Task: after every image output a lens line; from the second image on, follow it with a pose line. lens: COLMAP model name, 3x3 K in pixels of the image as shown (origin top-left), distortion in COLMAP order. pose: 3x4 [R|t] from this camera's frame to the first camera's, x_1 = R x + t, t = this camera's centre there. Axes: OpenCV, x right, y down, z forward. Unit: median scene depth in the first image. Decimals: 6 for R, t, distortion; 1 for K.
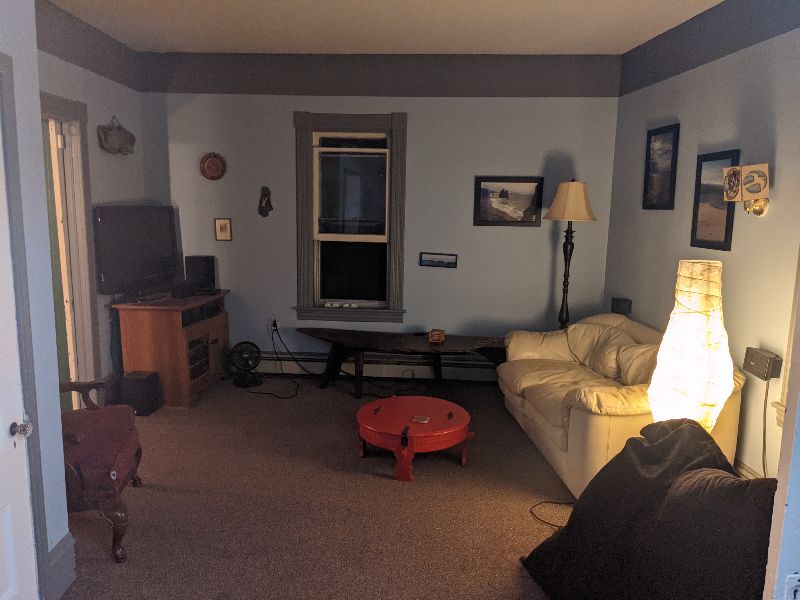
lens RADIAL K [[626.6, 0, 395.7], [0, 626.6, 296.3], [0, 0, 1]] dist [0.084547, -0.129646]
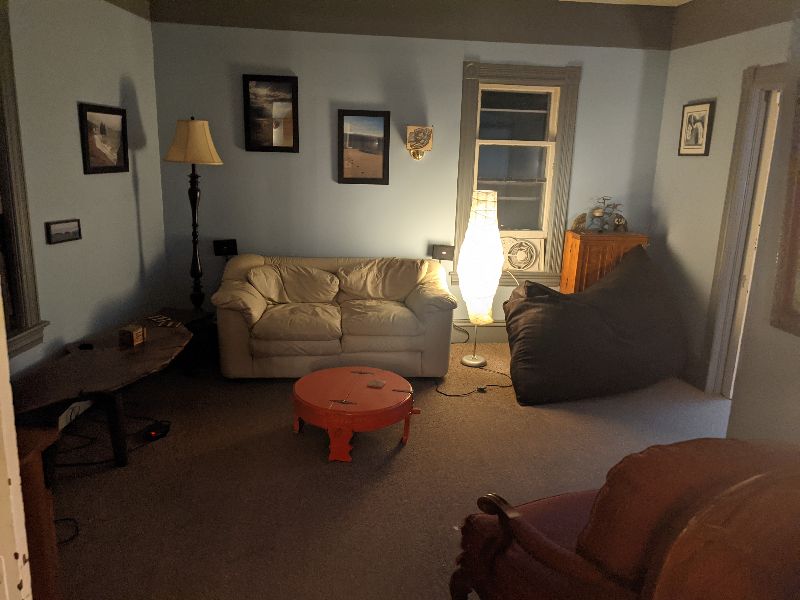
lens RADIAL K [[626.6, 0, 395.7], [0, 626.6, 296.3], [0, 0, 1]] dist [0.084547, -0.129646]
pose [[-0.026035, -0.244269, 0.969358, -0.608218], [0.113890, 0.962648, 0.245637, -0.117679], [-0.993152, 0.116795, 0.002757, 0.678016]]
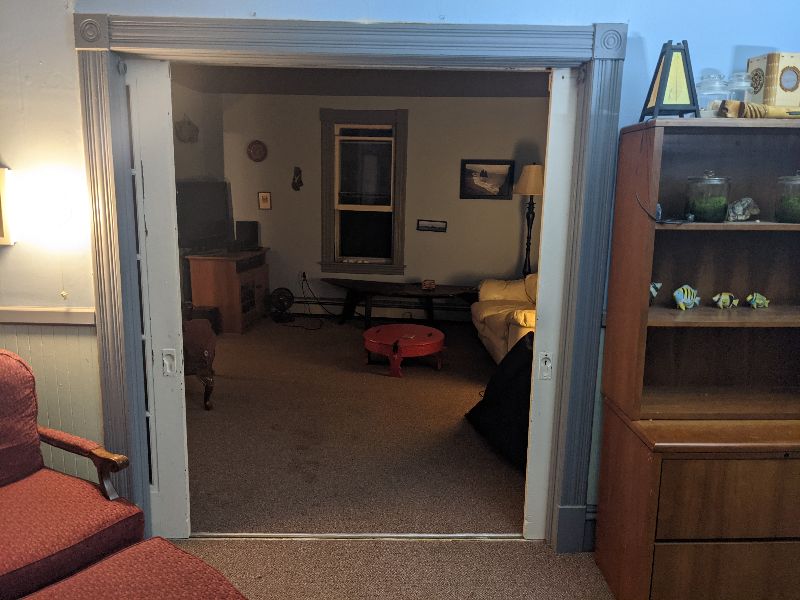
lens RADIAL K [[626.6, 0, 395.7], [0, 626.6, 296.3], [0, 0, 1]] dist [0.084547, -0.129646]
pose [[0.999200, 0.012067, -0.038124, 0.045628], [-0.010606, 0.999210, 0.038299, 0.037835], [0.038556, -0.037864, 0.998539, -0.285210]]
